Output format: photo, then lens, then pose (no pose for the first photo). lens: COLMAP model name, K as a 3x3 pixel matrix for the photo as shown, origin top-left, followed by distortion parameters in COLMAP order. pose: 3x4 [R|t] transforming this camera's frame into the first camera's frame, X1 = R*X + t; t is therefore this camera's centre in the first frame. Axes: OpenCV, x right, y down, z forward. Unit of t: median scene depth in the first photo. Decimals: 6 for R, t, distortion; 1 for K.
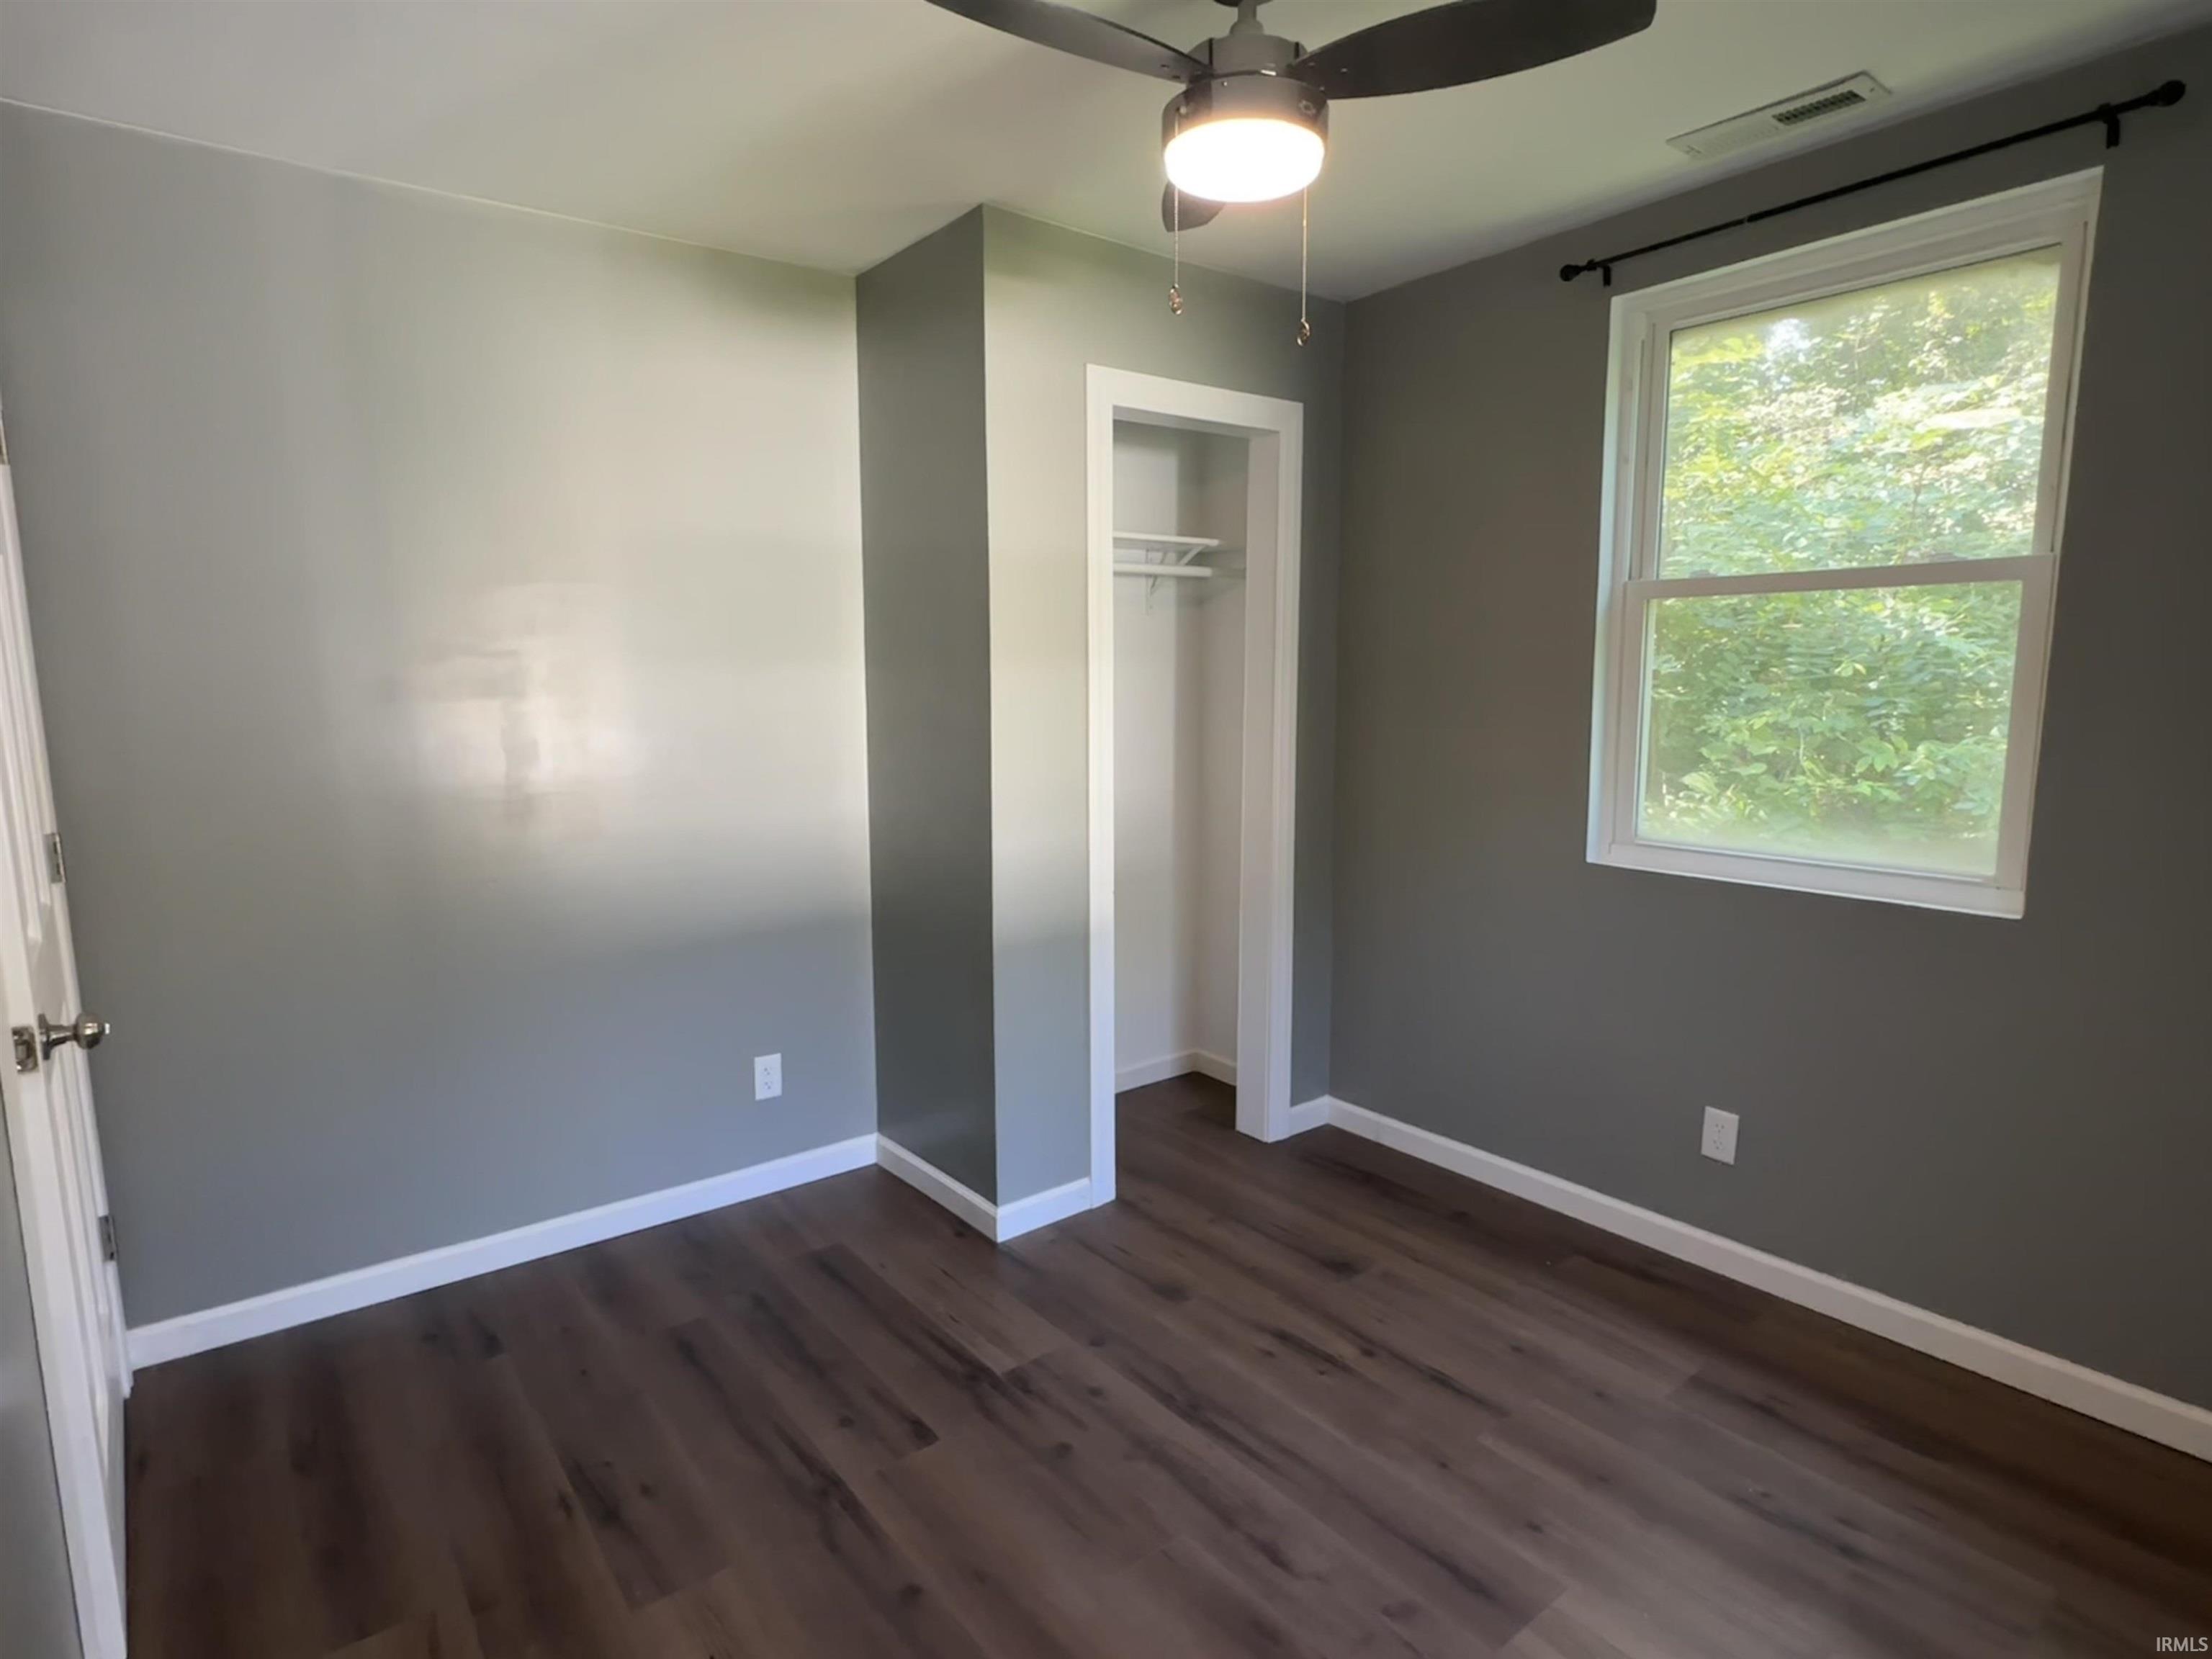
lens RADIAL K [[1199.3, 0, 1106.0], [0, 1199.3, 829.5], [0, 0, 1]] dist [0.000536, 0.000783]
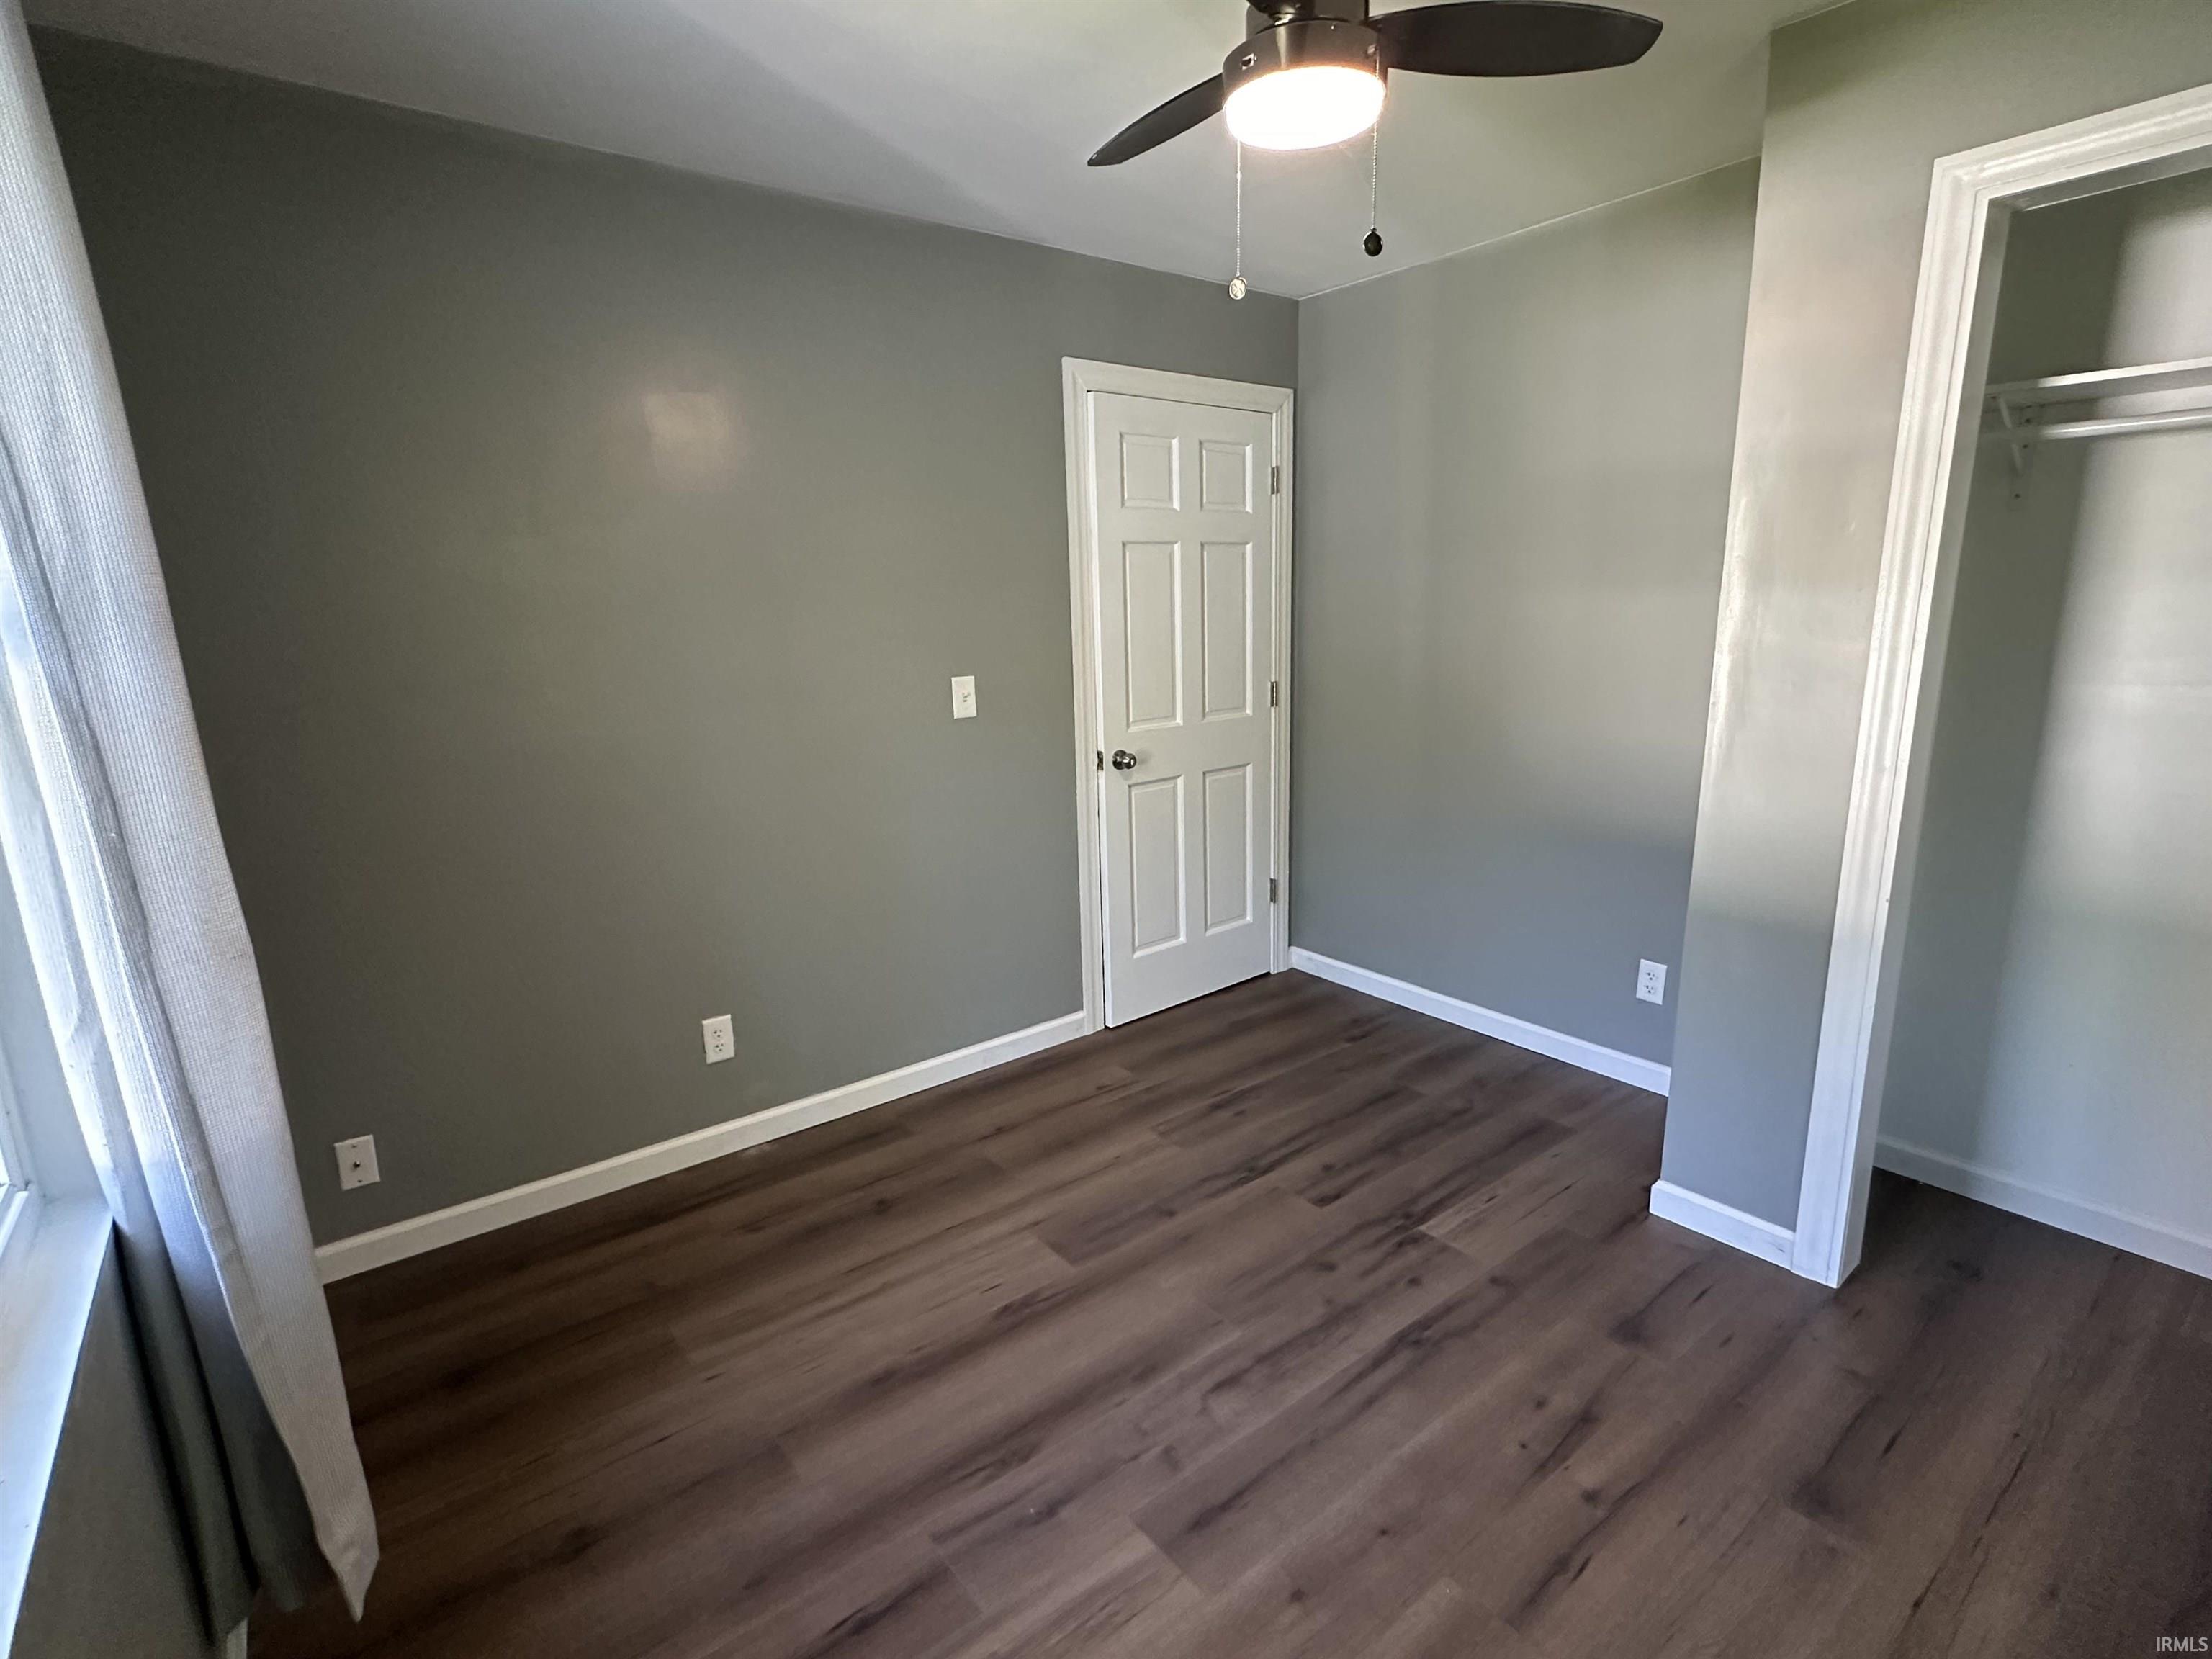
lens RADIAL K [[1085.2, 0, 1090.3], [0, 1085.2, 844.1], [0, 0, 1]] dist [0.001454, 0.000385]
pose [[-0.019901, 0.229675, -0.973064, 0.856016], [-0.111490, 0.966677, 0.230448, -0.105157], [0.993566, 0.113073, 0.006368, 0.656640]]
